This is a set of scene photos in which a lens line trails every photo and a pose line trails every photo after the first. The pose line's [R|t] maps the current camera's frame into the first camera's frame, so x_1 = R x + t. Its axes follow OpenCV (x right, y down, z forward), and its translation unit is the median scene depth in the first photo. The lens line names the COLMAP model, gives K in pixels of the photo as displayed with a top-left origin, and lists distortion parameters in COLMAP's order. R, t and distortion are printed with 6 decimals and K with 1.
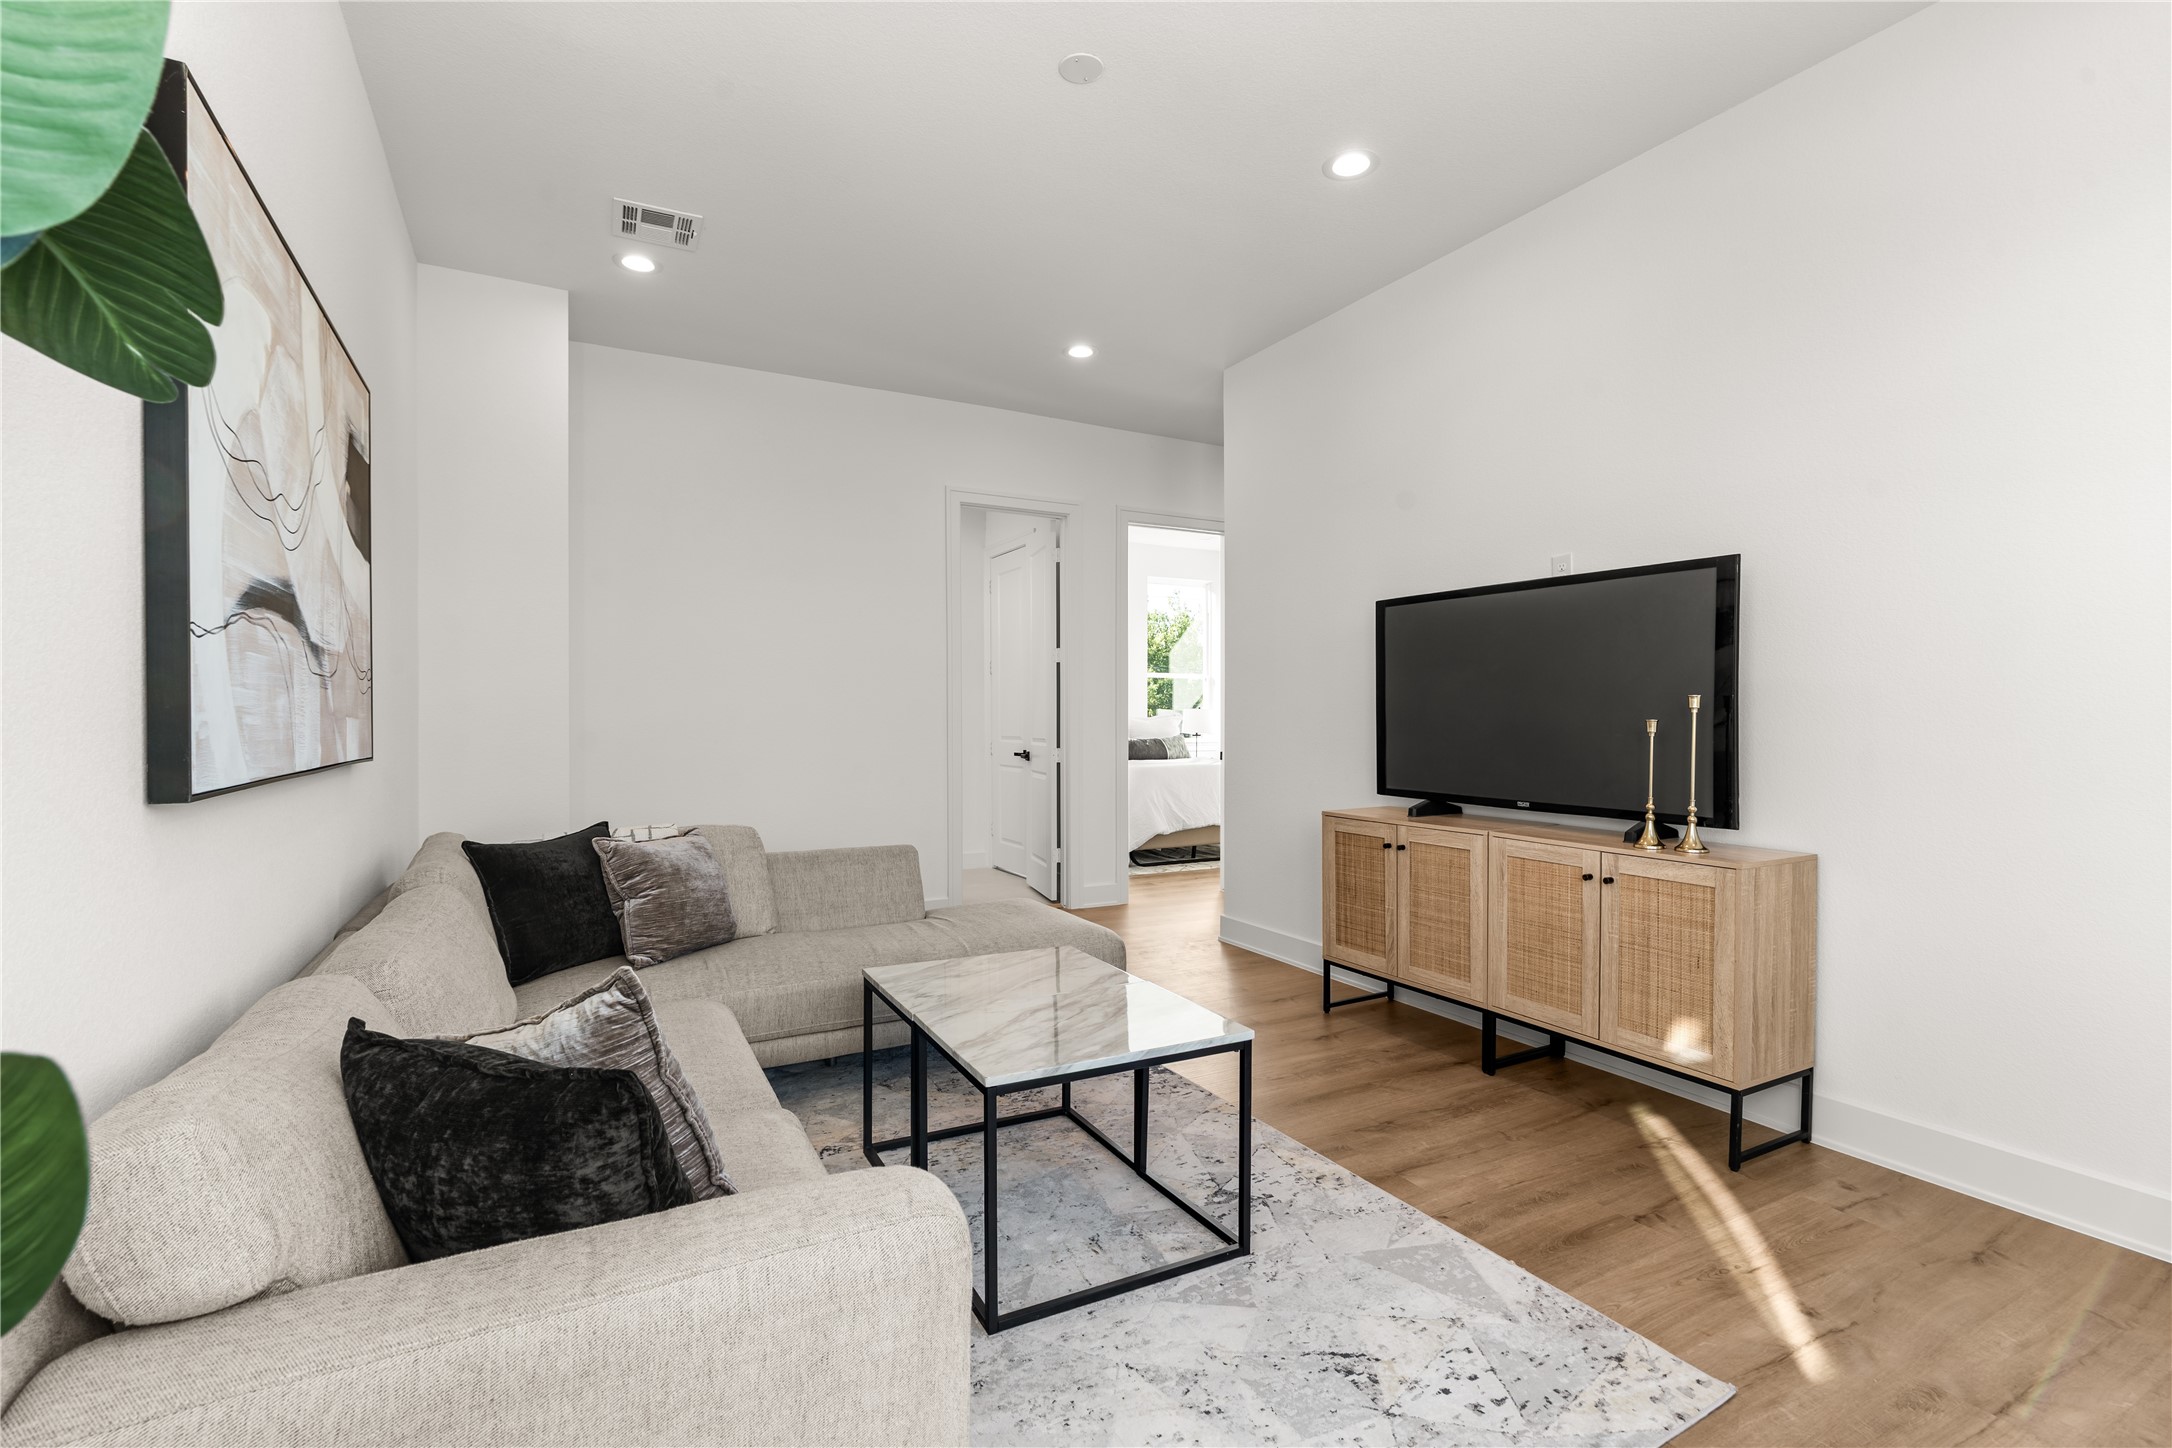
lens RADIAL K [[984.0, 0, 1084.5], [0, 984.0, 722.4], [0, 0, 1]] dist [0.012090, -0.001583]
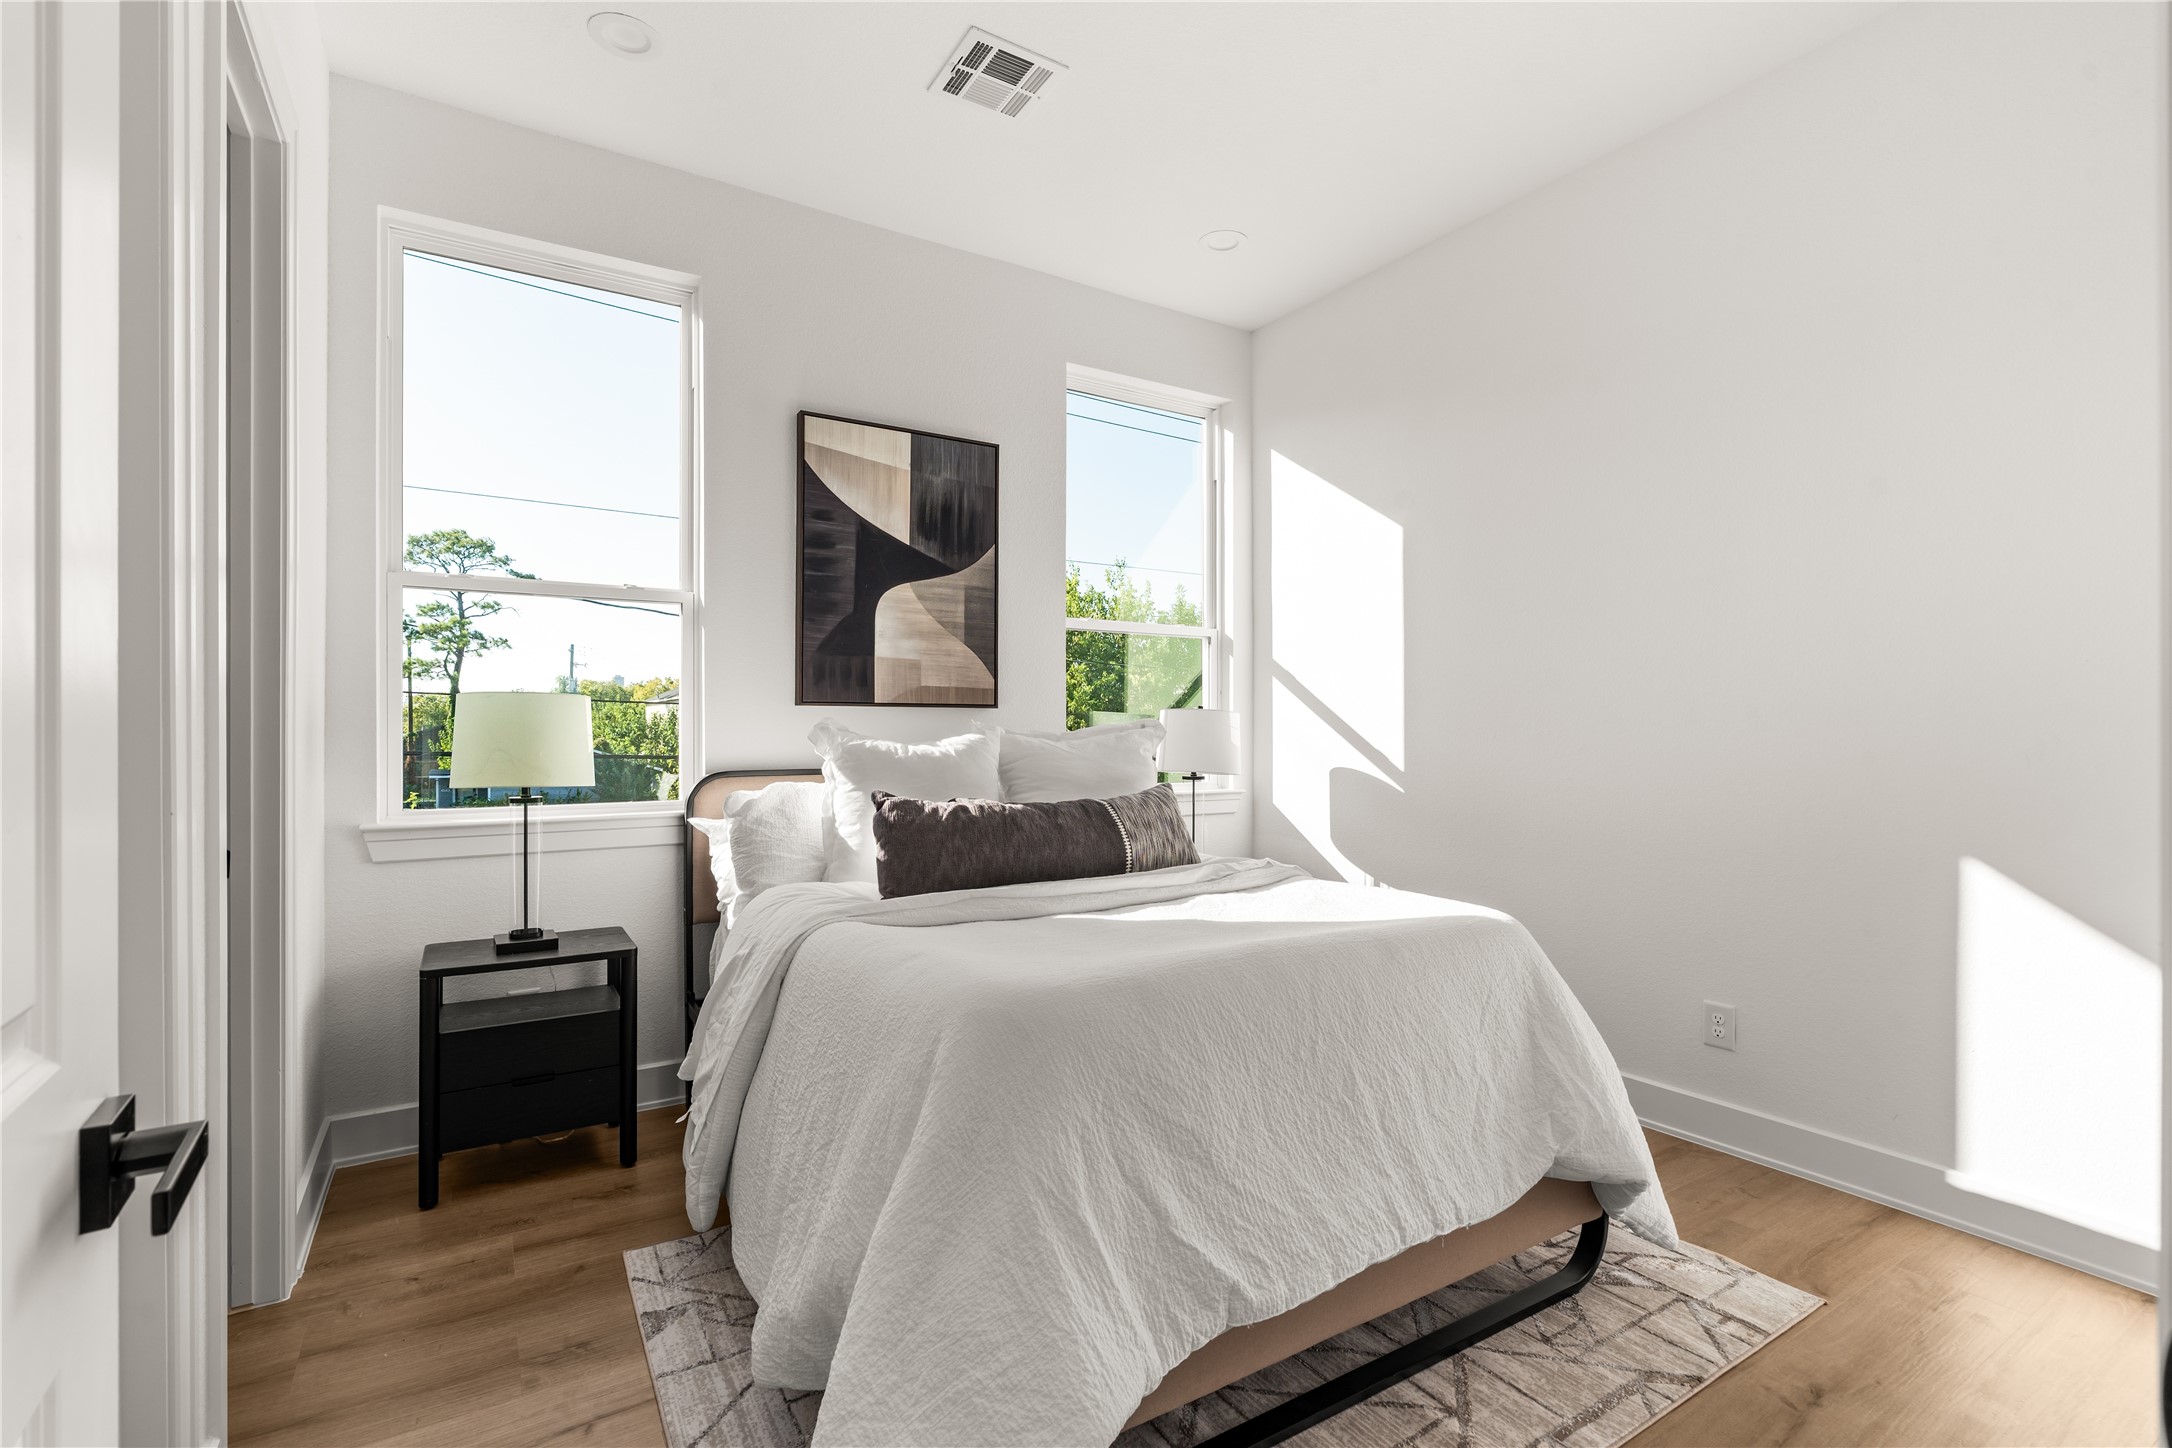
lens RADIAL K [[984.0, 0, 1083.7], [0, 984.0, 725.4], [0, 0, 1]] dist [0.012090, -0.001583]
pose [[0.997779, -0.003263, 0.066535, 0.060393], [0.003978, 0.999936, -0.010618, -0.004050], [-0.066496, 0.010859, 0.997728, 0.813311]]
